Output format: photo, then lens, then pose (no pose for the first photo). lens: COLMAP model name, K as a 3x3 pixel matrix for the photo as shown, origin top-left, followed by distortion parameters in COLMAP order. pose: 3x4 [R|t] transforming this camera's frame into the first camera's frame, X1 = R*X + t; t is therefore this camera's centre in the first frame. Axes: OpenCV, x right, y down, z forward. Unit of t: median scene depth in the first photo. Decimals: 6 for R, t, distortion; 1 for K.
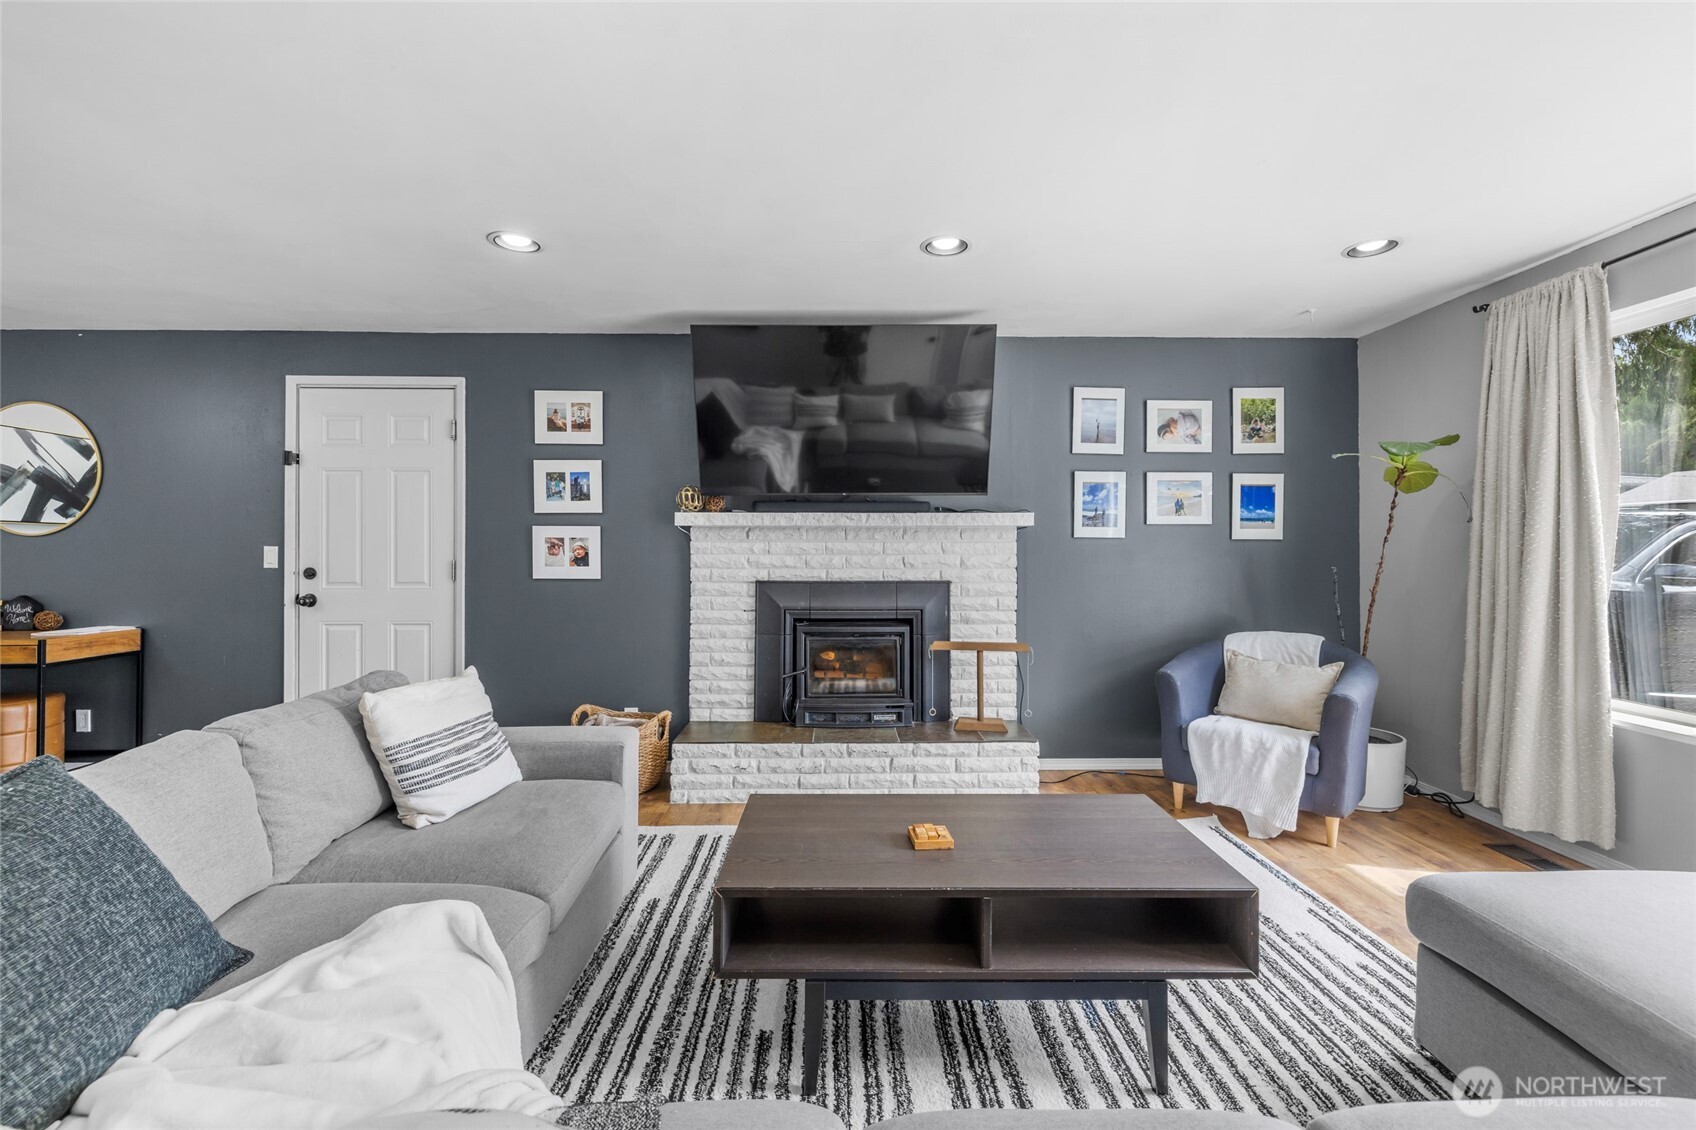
lens RADIAL K [[719.5, 0, 850.5], [0, 719.5, 540.4], [0, 0, 1]] dist [-0.001118, -0.000283]
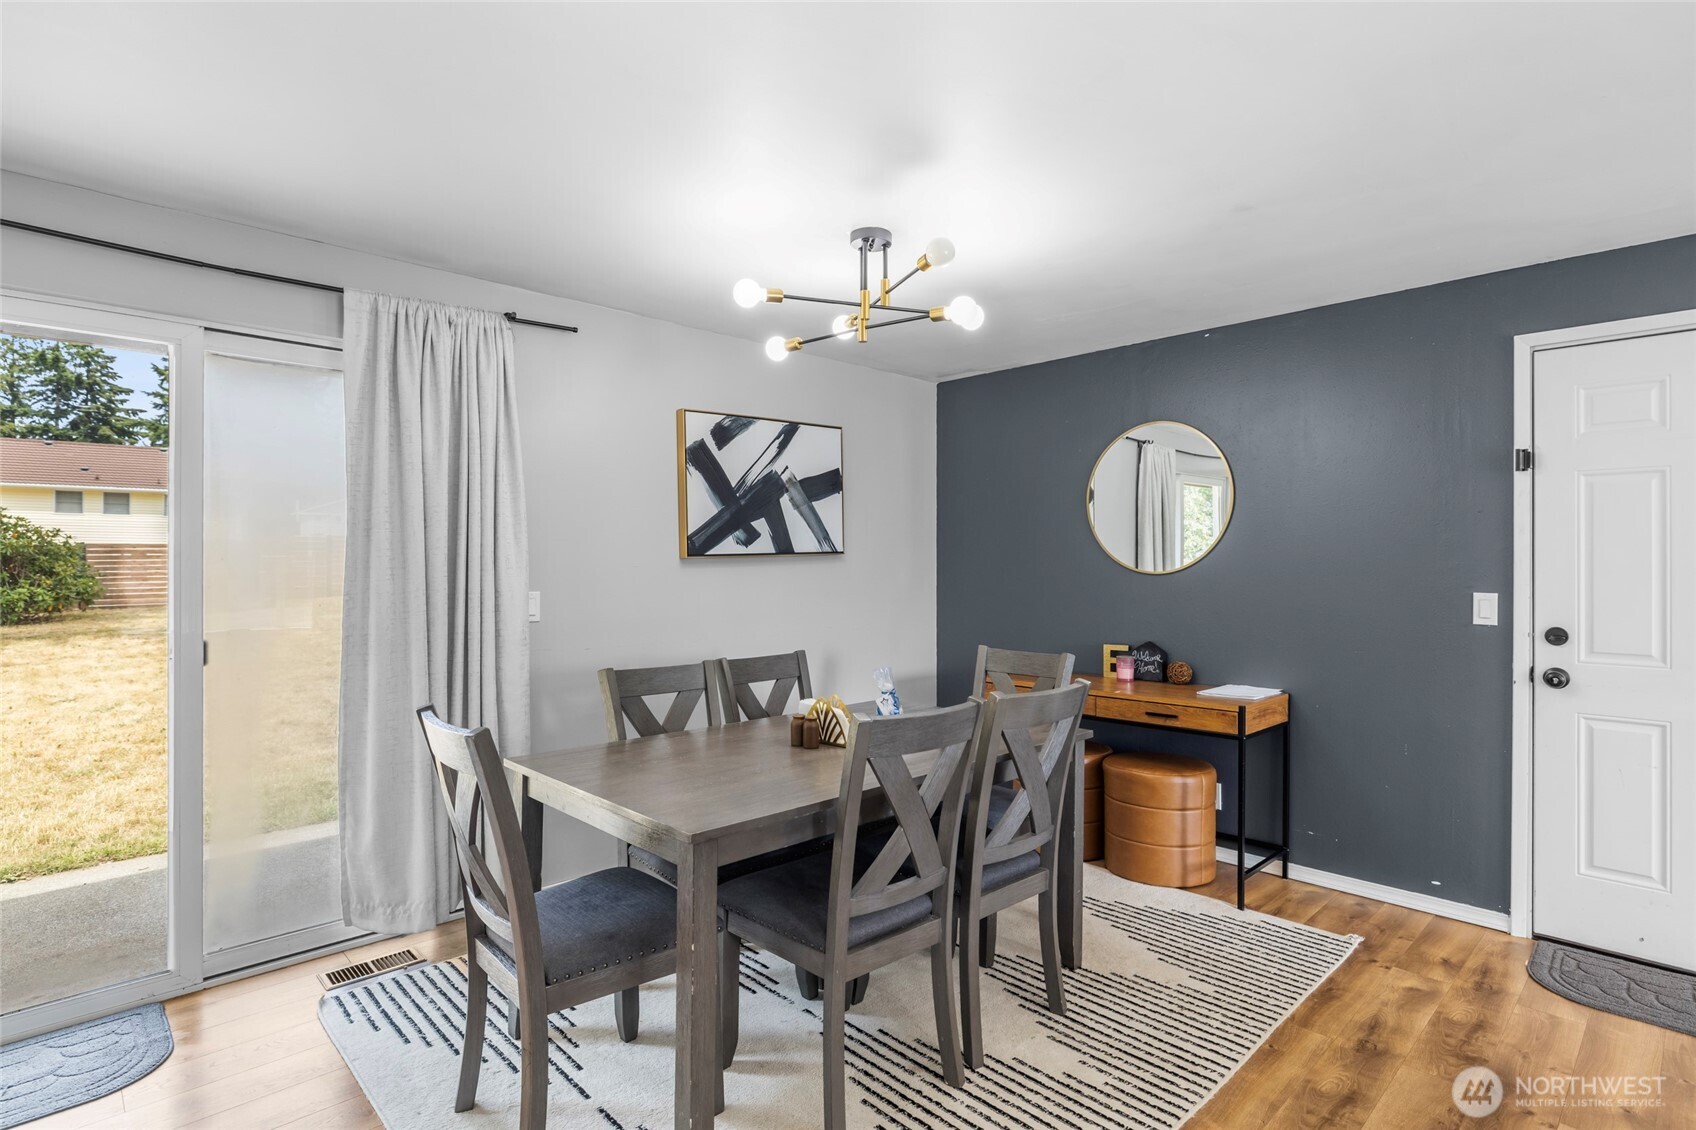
lens RADIAL K [[849.8, 0, 848.0], [0, 849.8, 565.0], [0, 0, 1]] dist [-0.004176, -0.000583]
pose [[0.678576, 0.002089, -0.734527, -0.624917], [0.004368, 0.999967, 0.006879, -0.026207], [0.734517, -0.007876, 0.678544, 0.015758]]
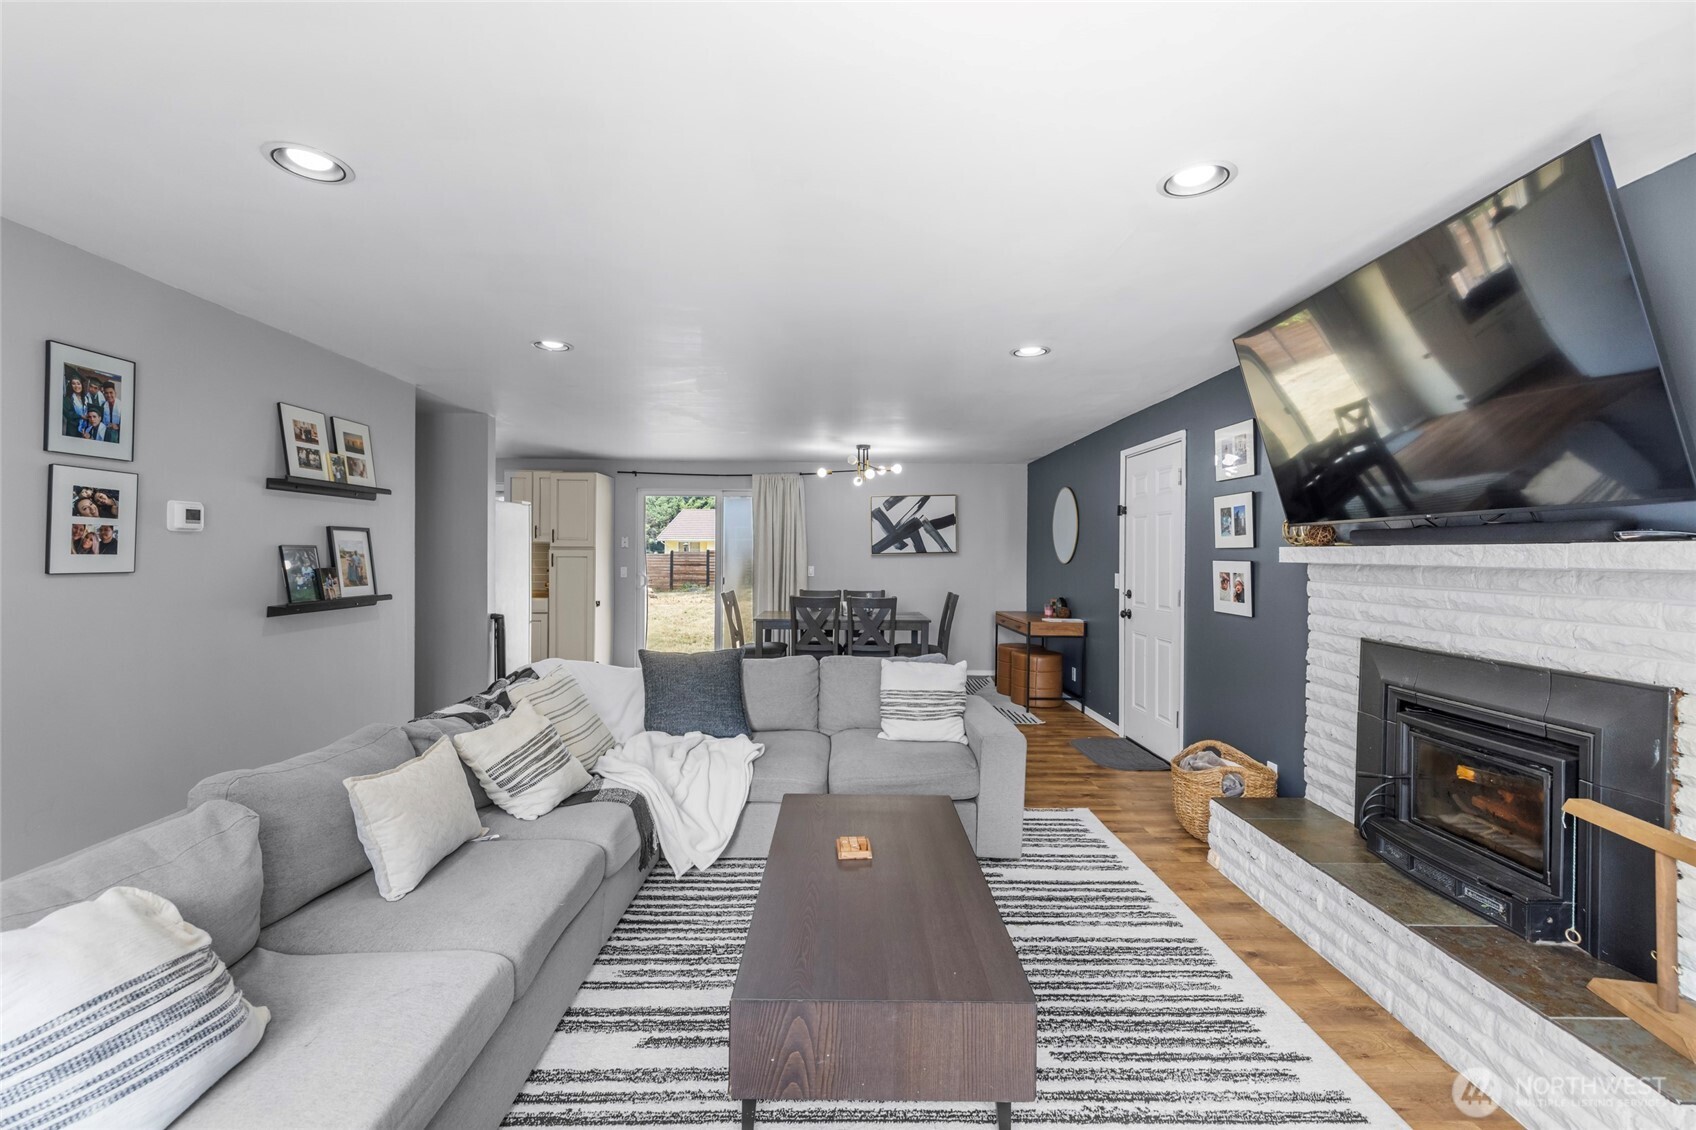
lens RADIAL K [[712.5, 0, 845.6], [0, 712.5, 558.5], [0, 0, 1]] dist [0.003907, 0.000240]
pose [[-0.006395, 0.005988, -0.999962, 0.599575], [0.000026, 0.999982, 0.005988, -0.029705], [0.999980, 0.000012, -0.006395, 0.473383]]
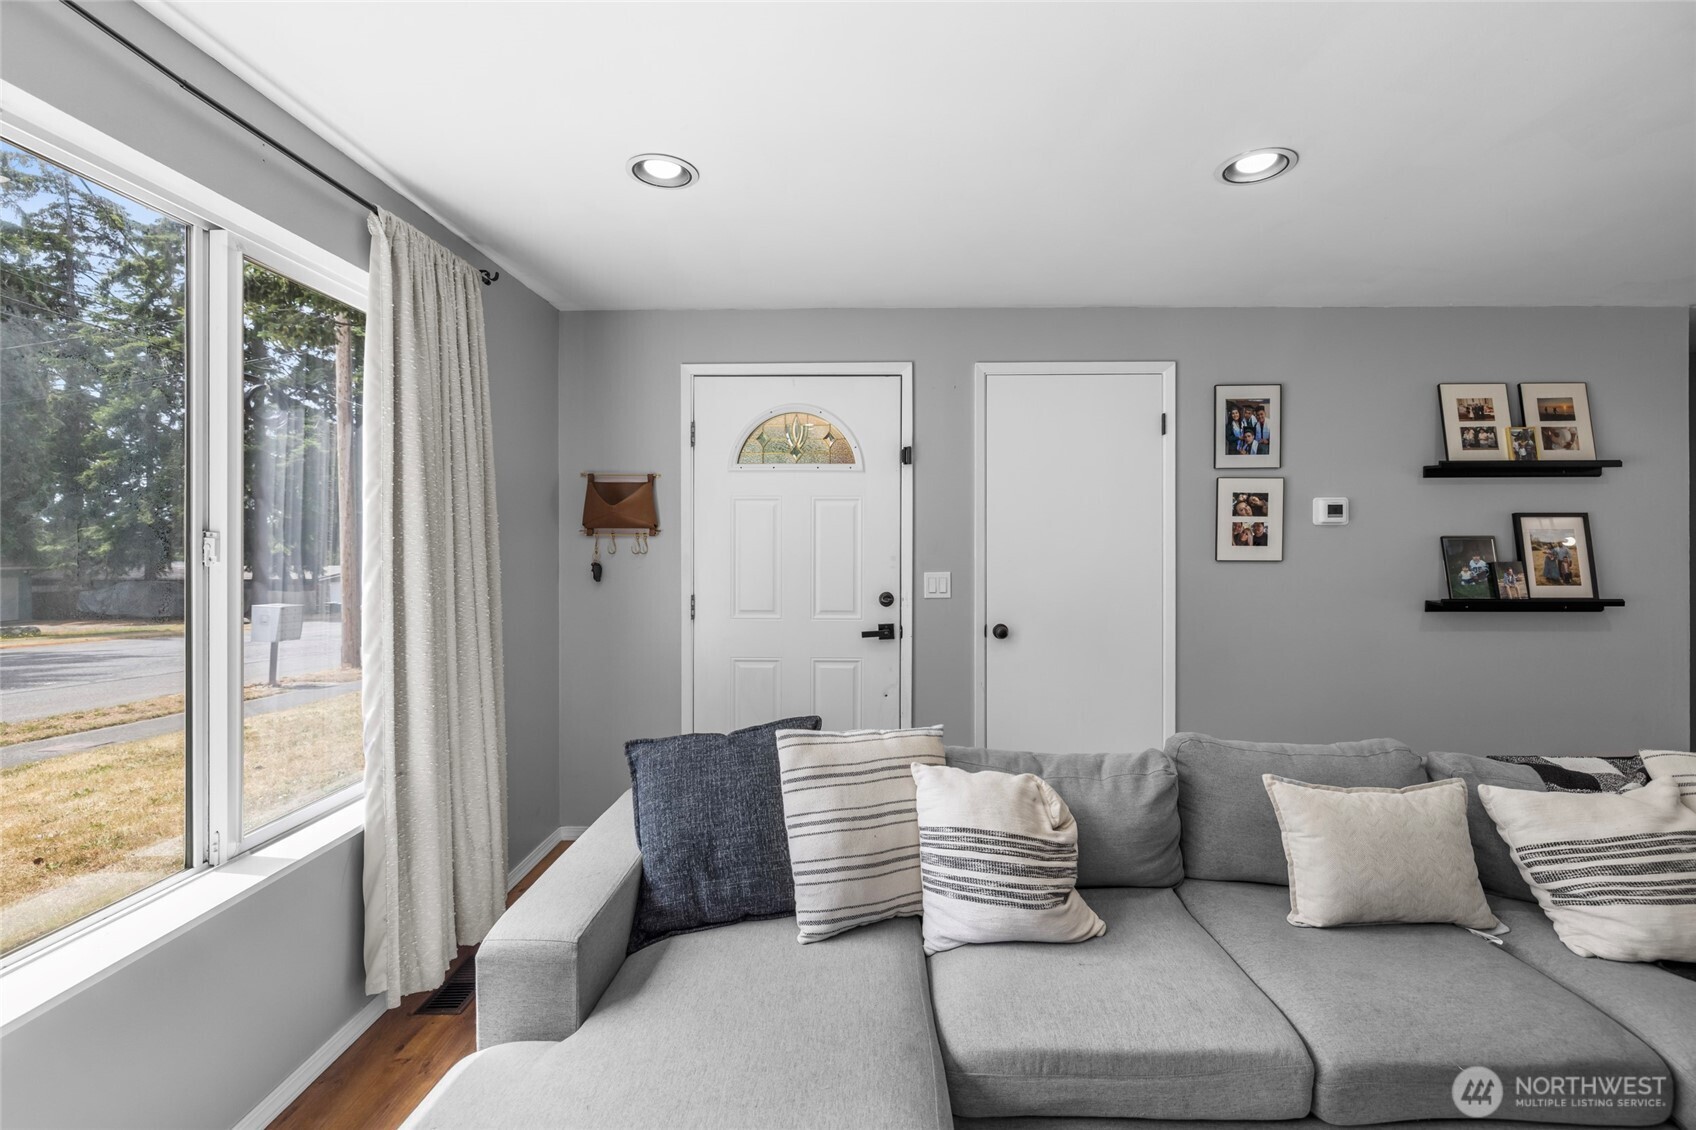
lens RADIAL K [[719.5, 0, 850.5], [0, 719.5, 540.4], [0, 0, 1]] dist [-0.001118, -0.000283]
pose [[-0.999291, -0.000192, 0.037636, 0.376588], [-0.000467, 0.999973, -0.007285, -0.029635], [-0.037634, -0.007297, -0.999265, 0.622055]]
